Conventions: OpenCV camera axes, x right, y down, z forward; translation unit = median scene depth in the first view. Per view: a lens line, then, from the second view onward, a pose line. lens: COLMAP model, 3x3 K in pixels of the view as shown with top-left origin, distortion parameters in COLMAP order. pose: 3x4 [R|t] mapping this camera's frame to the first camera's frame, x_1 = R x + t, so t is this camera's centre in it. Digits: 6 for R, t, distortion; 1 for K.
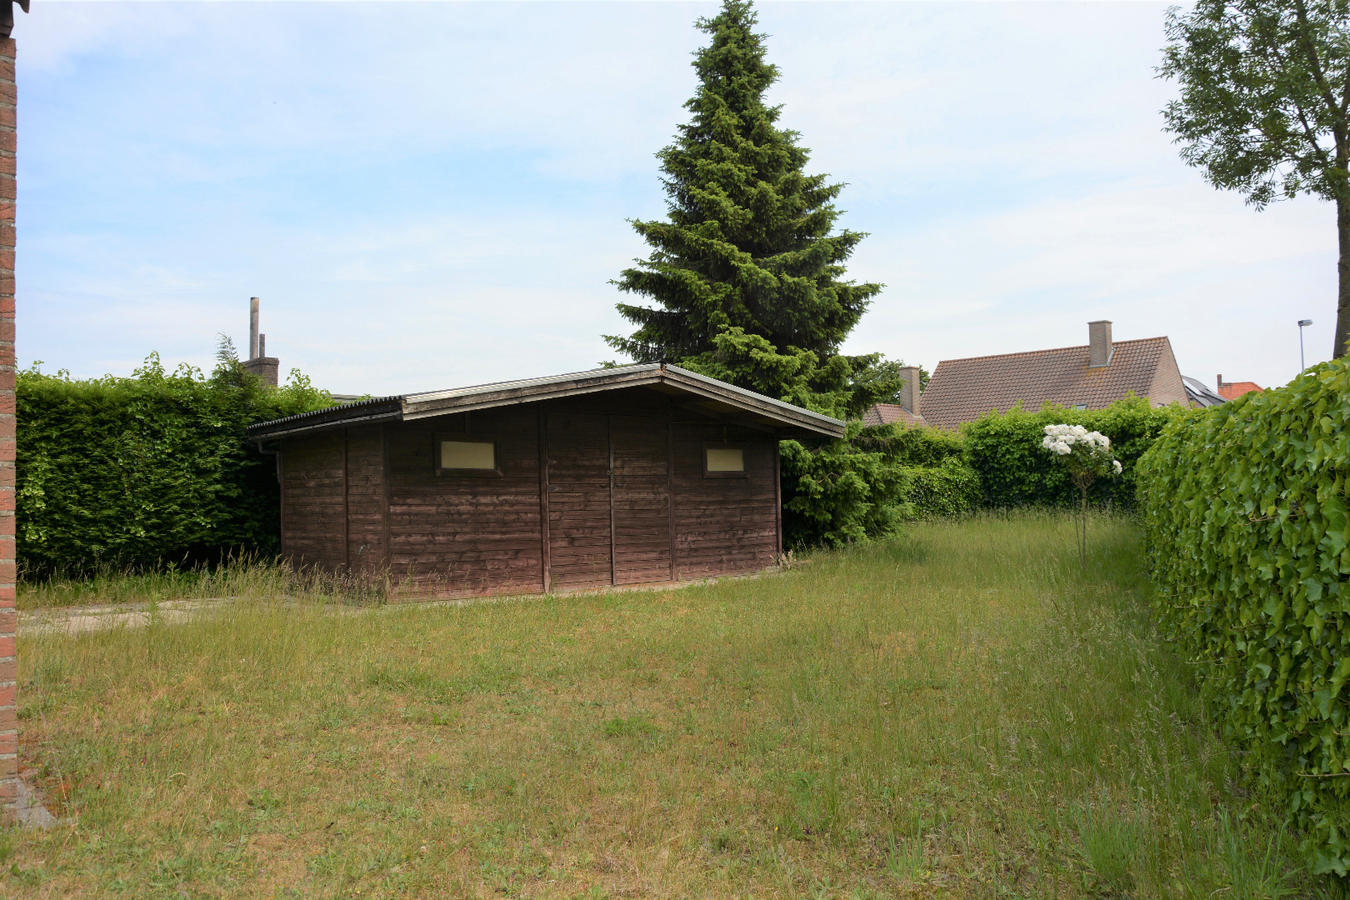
lens RADIAL K [[1048.7, 0, 675.0], [0, 1048.7, 450.0], [0, 0, 1]] dist [-0.145544, 0.105341]
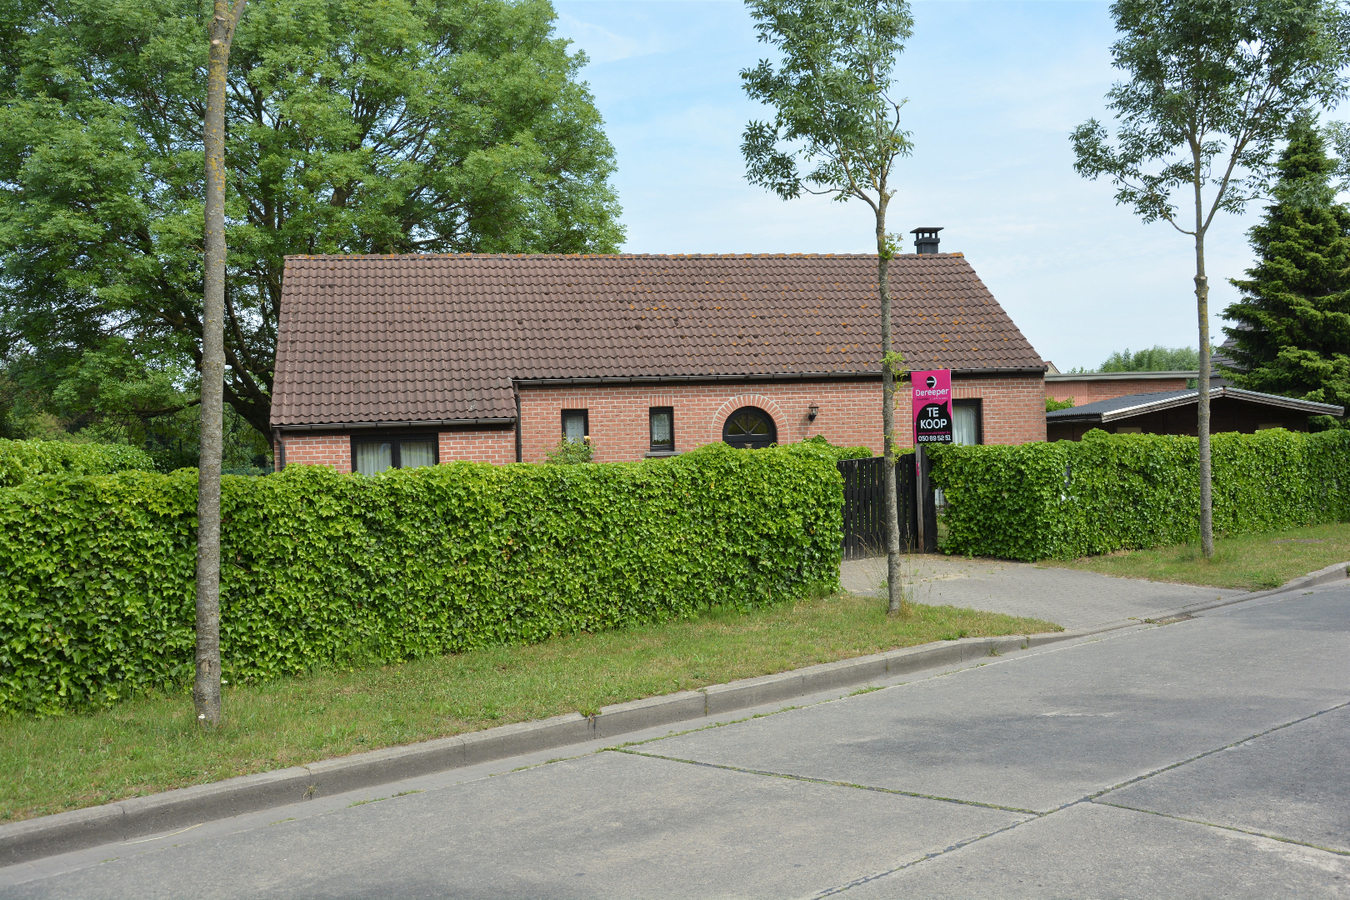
lens RADIAL K [[1370.0, 0, 675.0], [0, 1370.0, 450.0], [0, 0, 1]] dist [0.014438, 0.013248]
pose [[0.872117, -0.006368, -0.489256, 0.255156], [0.035822, 0.998063, 0.050863, -0.092620], [0.487985, -0.061885, 0.870656, -1.326283]]
